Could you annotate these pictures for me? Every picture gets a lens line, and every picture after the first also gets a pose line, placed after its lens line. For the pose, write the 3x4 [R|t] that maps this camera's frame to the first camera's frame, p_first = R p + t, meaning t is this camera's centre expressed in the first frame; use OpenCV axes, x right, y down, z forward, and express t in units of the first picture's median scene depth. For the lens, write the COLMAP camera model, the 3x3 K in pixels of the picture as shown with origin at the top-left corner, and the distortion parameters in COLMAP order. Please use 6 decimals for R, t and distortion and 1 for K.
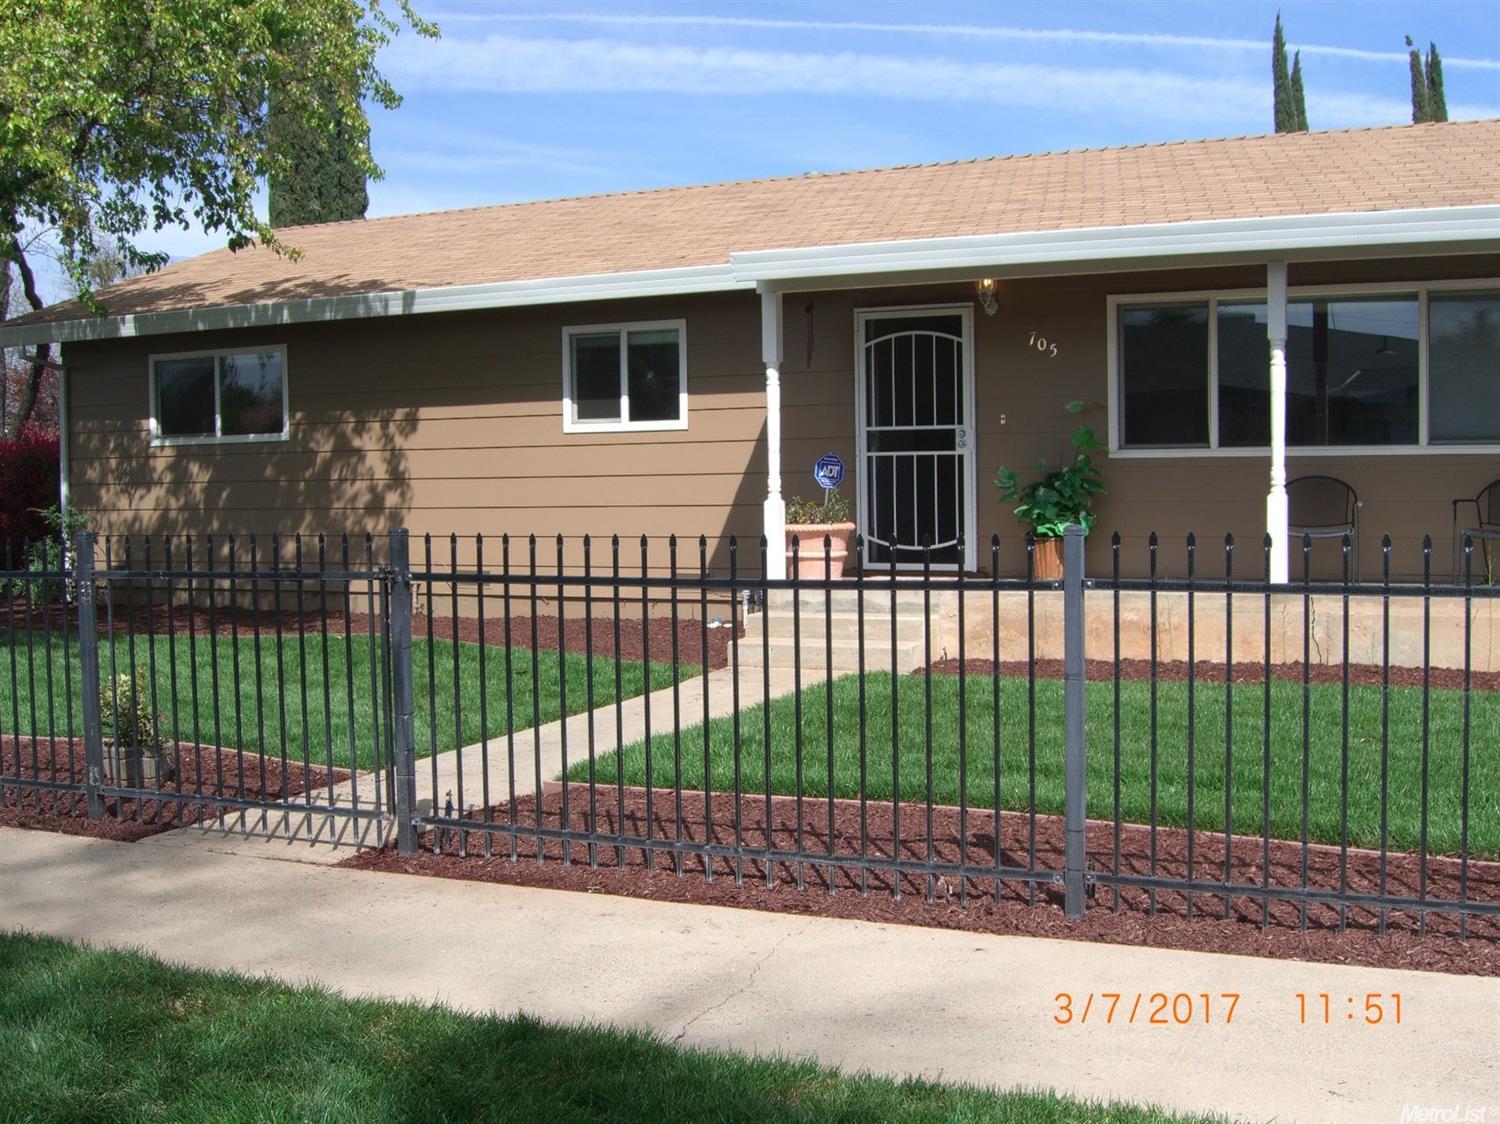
lens RADIAL K [[1668.0, 0, 757.8], [0, 1668.0, 569.9], [0, 0, 1]] dist [-0.129715, 0.000000]
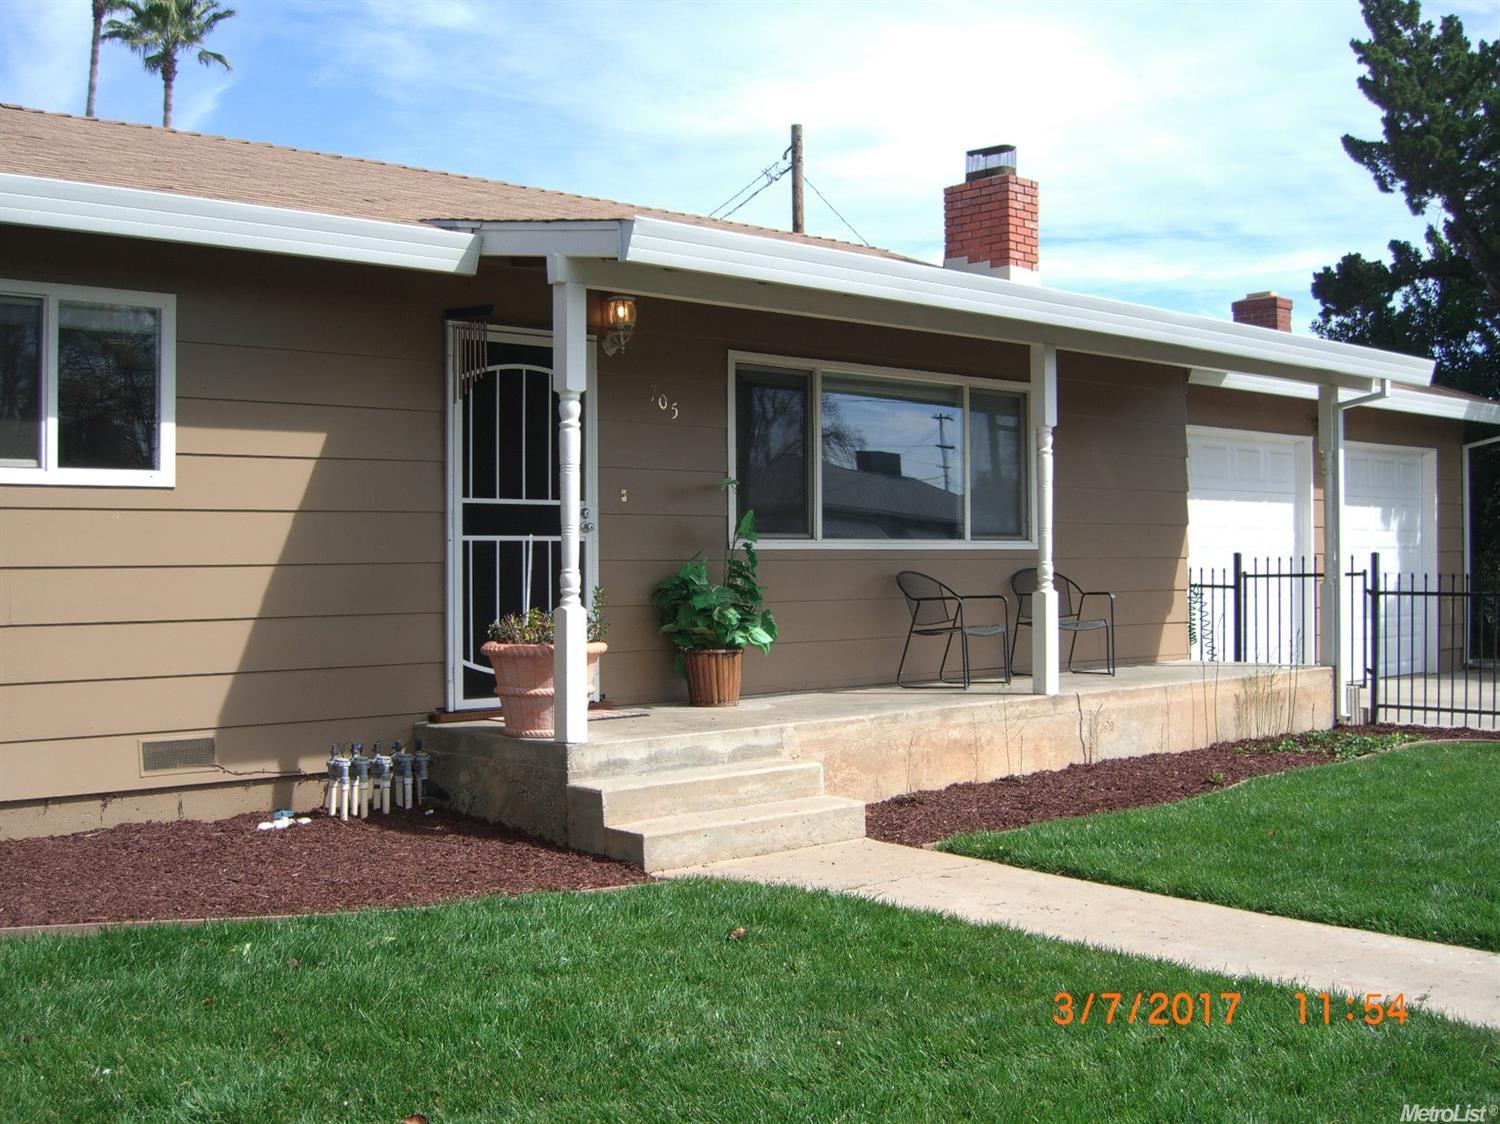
lens RADIAL K [[1668.0, 0, 742.8], [0, 1668.0, 562.9], [0, 0, 1]] dist [-0.129715, 0.000000]
pose [[0.380487, 0.009488, 0.924738, -0.444773], [0.052002, 0.998146, -0.031638, -0.027951], [-0.923323, 0.060126, 0.379288, 0.556021]]
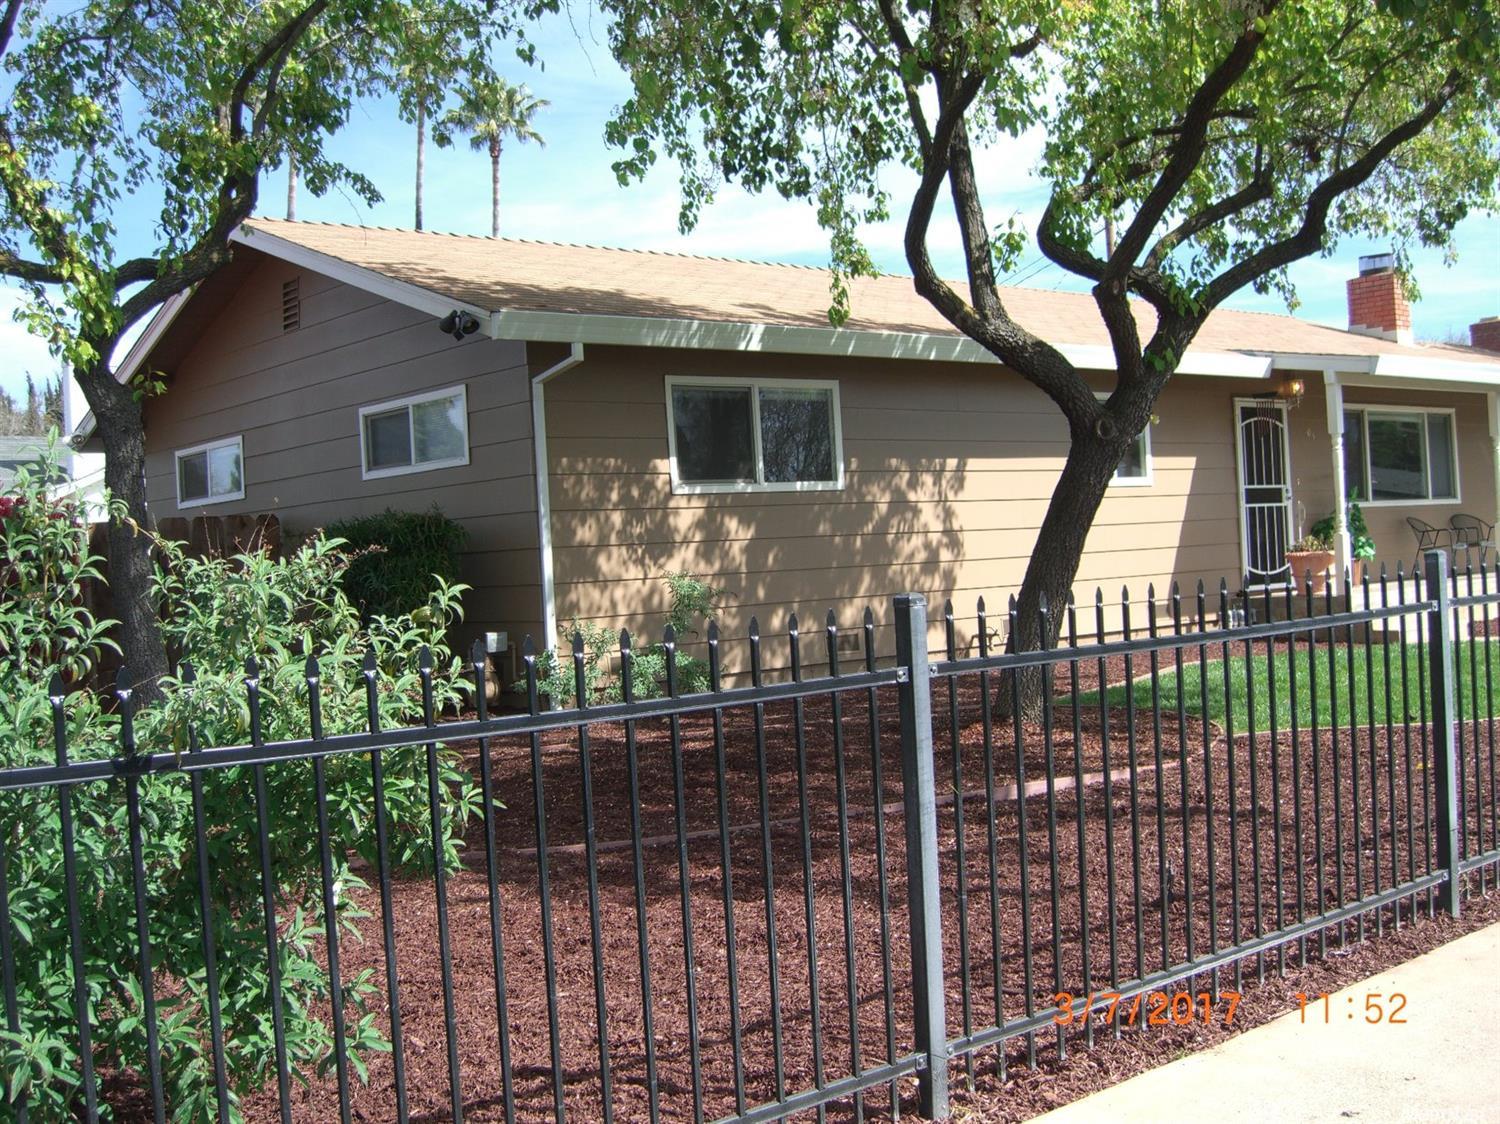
lens RADIAL K [[1668.0, 0, 749.2], [0, 1668.0, 554.0], [0, 0, 1]] dist [-0.129715, 0.000000]
pose [[0.420912, -0.006952, 0.907075, -1.144410], [0.097233, 0.994555, -0.037497, -0.016870], [-0.901875, 0.103981, 0.419296, 0.699452]]
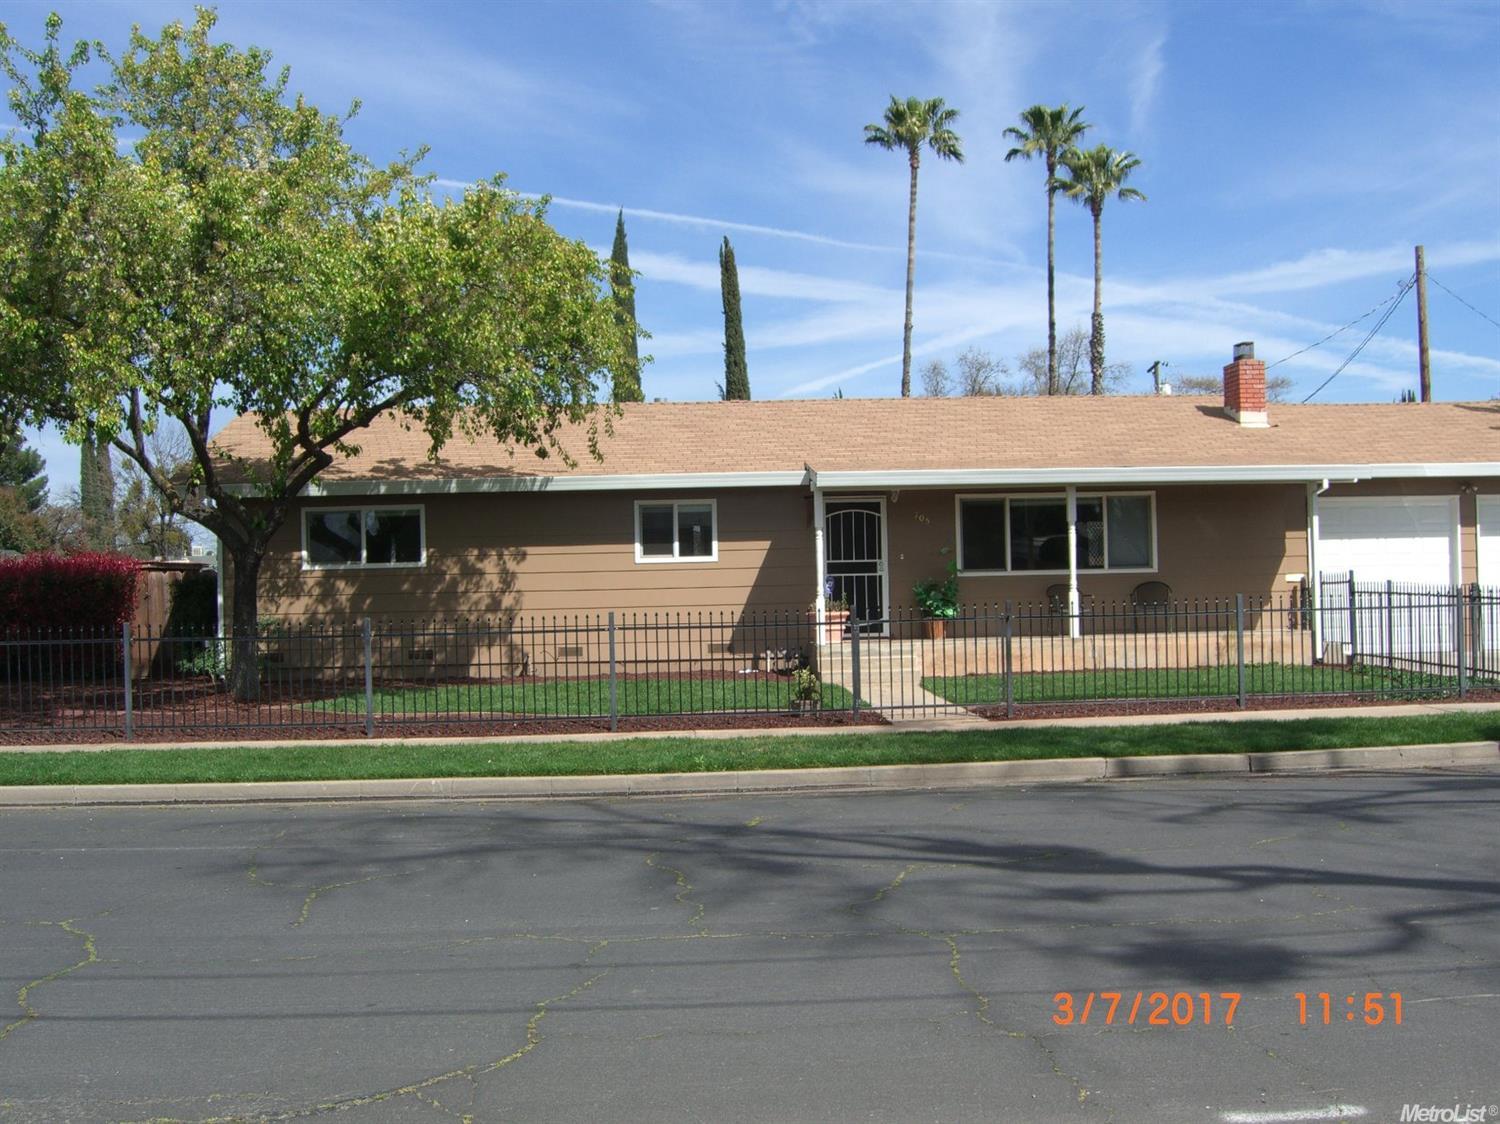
lens RADIAL K [[1668.0, 0, 761.7], [0, 1668.0, 556.1], [0, 0, 1]] dist [-0.129715, 0.000000]
pose [[0.878529, 0.002809, 0.477681, -0.769382], [0.035689, 0.996802, -0.071500, 0.034507], [-0.476354, 0.079863, 0.875619, -0.515796]]
